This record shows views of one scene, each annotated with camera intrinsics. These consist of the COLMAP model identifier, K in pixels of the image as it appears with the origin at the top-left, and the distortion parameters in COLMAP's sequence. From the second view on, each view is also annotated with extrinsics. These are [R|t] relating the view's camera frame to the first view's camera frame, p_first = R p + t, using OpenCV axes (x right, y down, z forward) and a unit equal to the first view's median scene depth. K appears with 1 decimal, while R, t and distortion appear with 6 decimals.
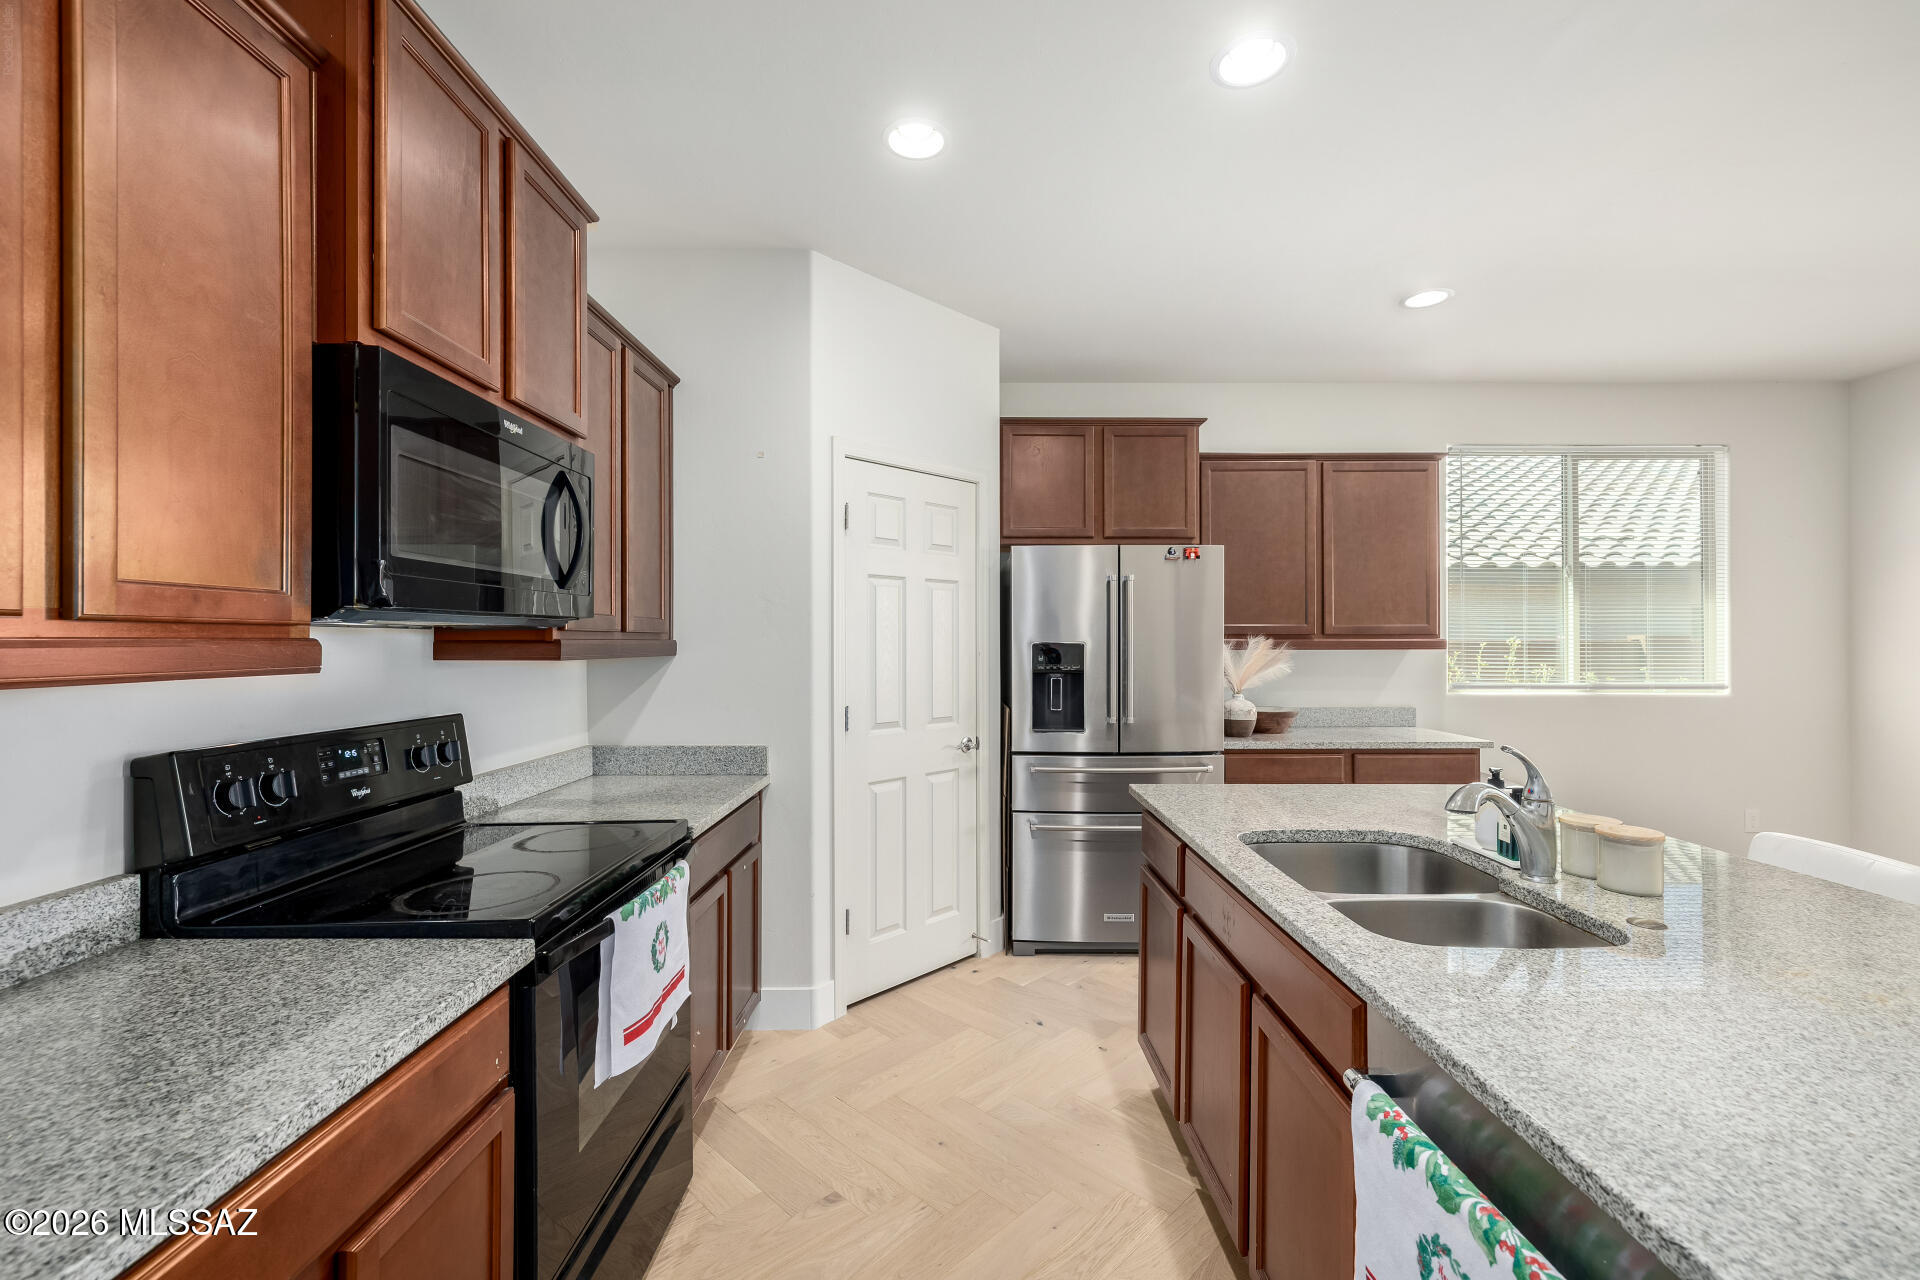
lens RADIAL K [[806.4, 0, 960.0], [0, 806.4, 640.0], [0, 0, 1]] dist [0.000000, 0.000077]
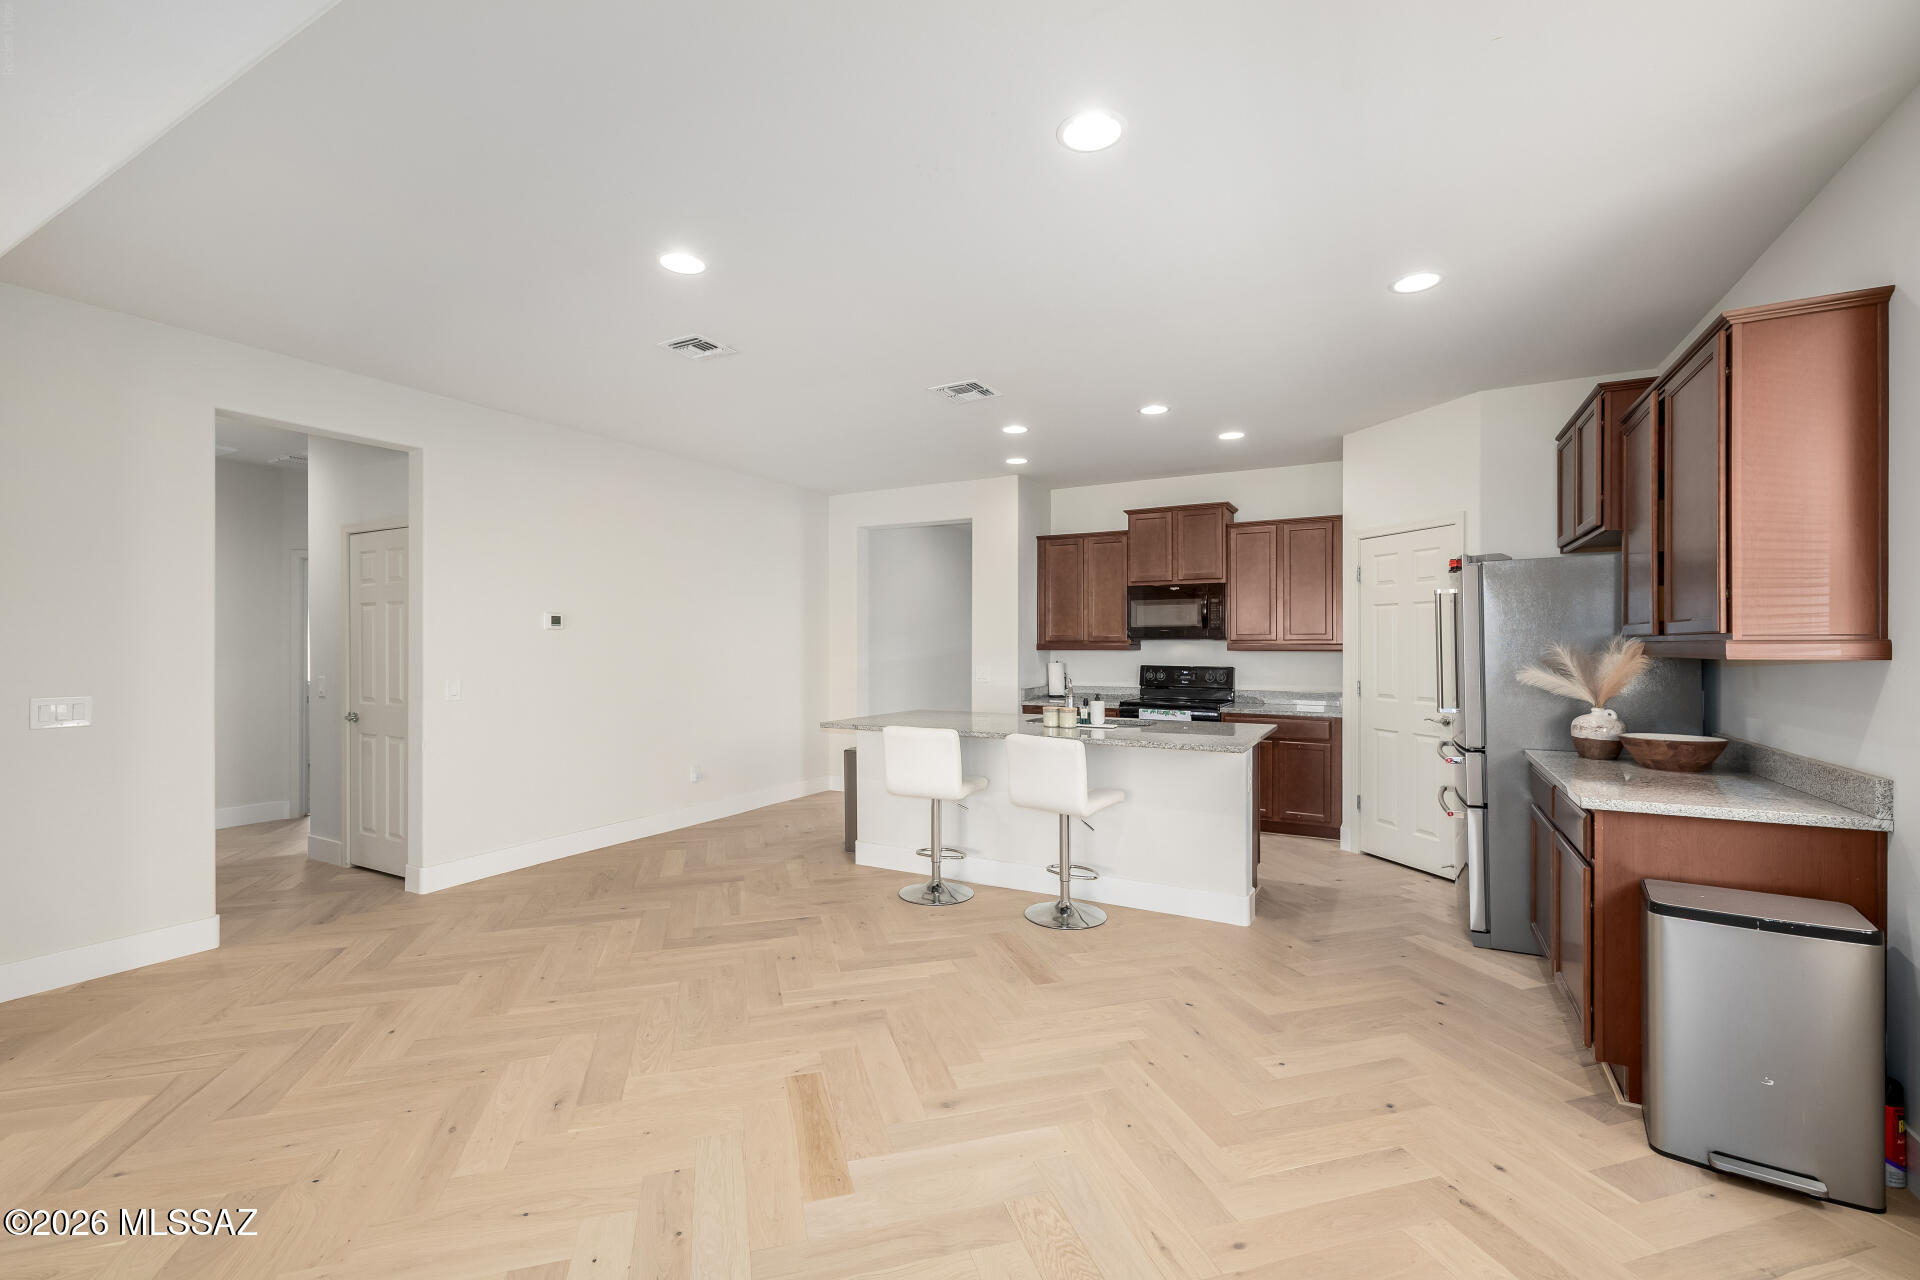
lens RADIAL K [[813.2, 0, 947.2], [0, 813.2, 639.1], [0, 0, 1]] dist [0.000791, 0.000318]
pose [[-0.496158, -0.004126, -0.868222, 1.399568], [0.001951, 0.999981, -0.005867, -0.000442], [0.868230, -0.004605, -0.496141, 0.827912]]
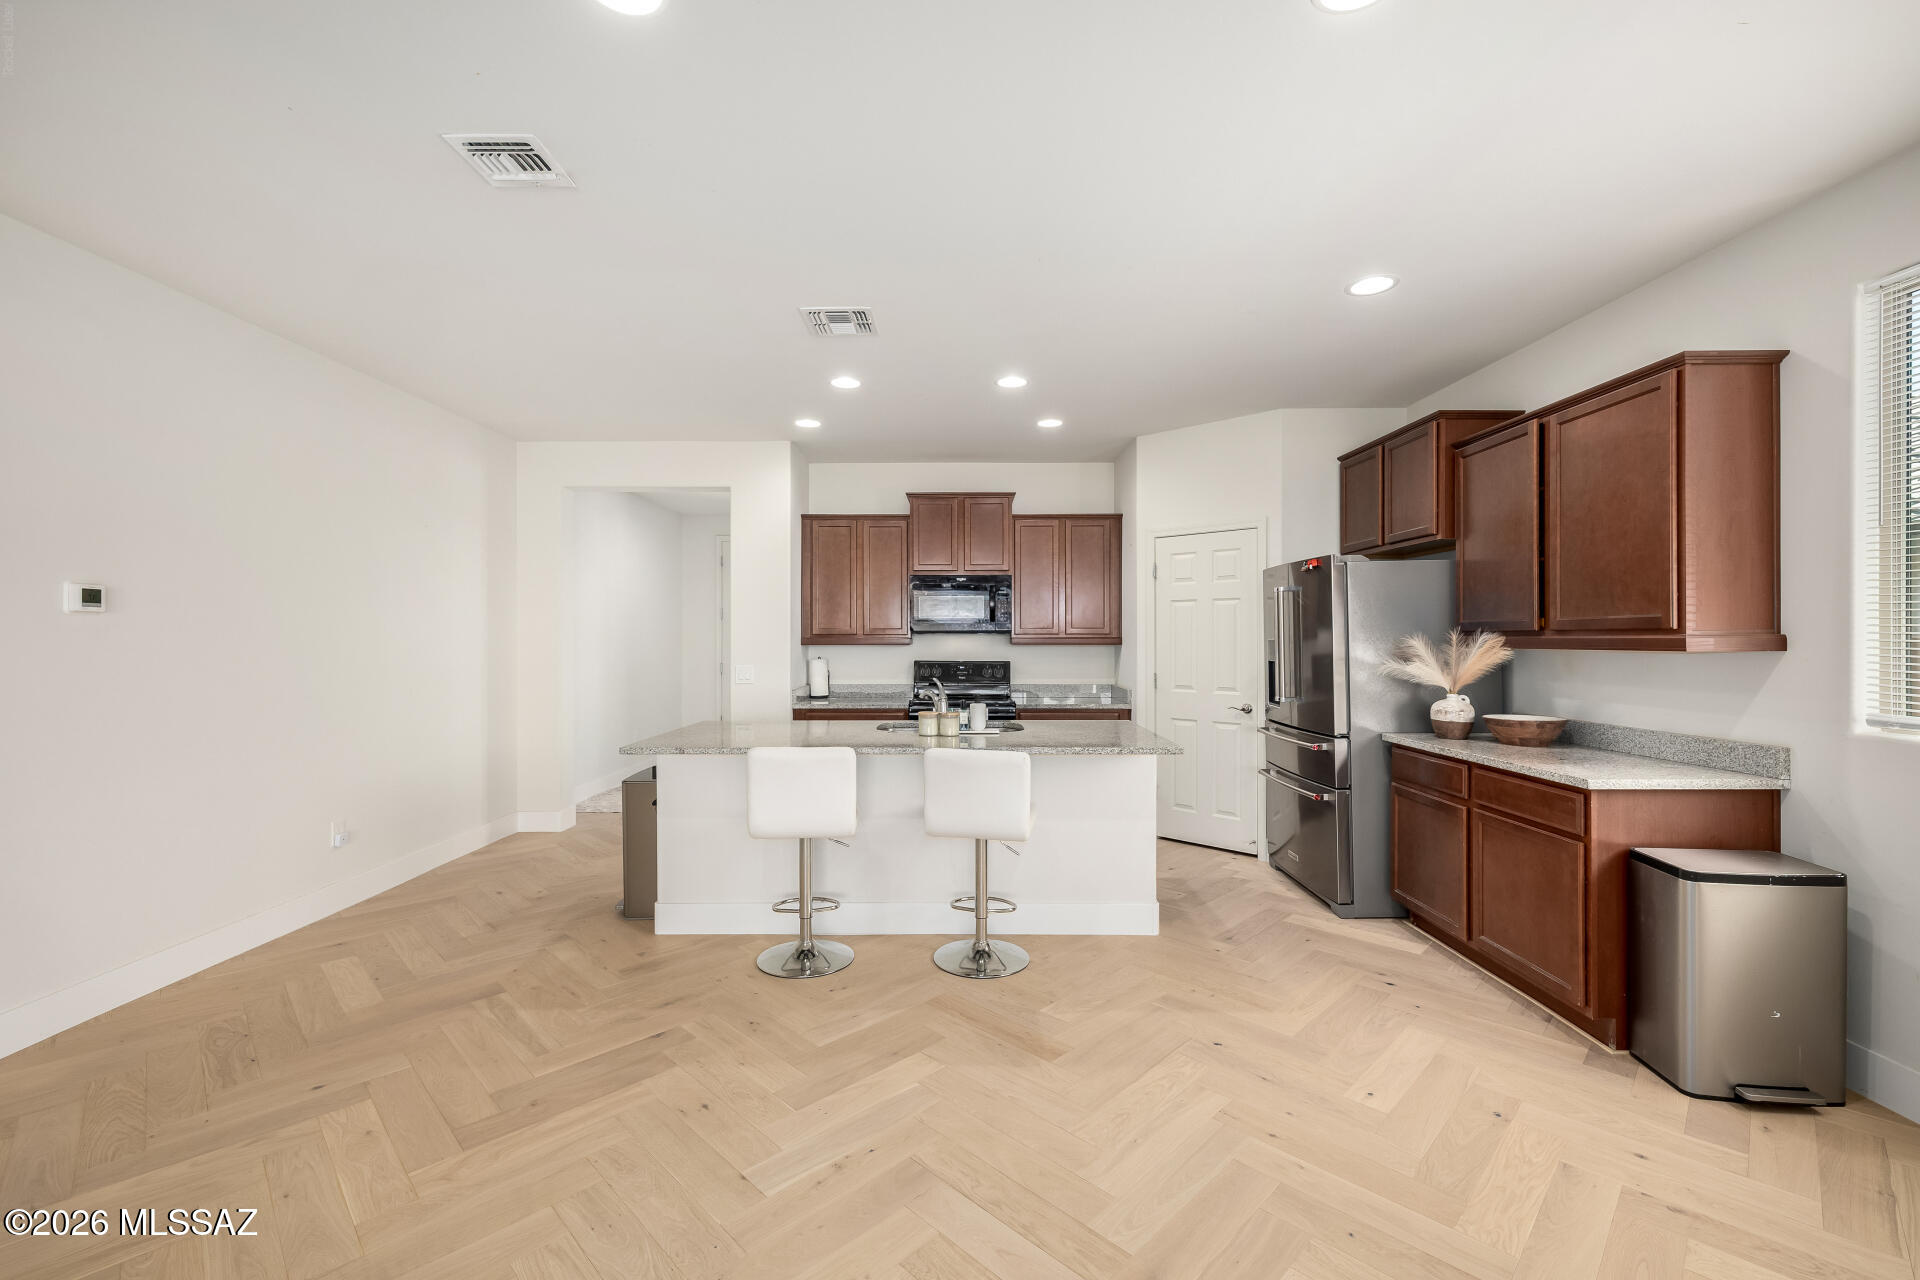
lens RADIAL K [[812.5, 0, 955.4], [0, 812.5, 635.5], [0, 0, 1]] dist [0.002677, 0.000243]
pose [[-0.016032, -0.001616, -0.999870, 1.302460], [0.001899, 0.999997, -0.001647, -0.001384], [0.999870, -0.001925, -0.016029, 0.427940]]
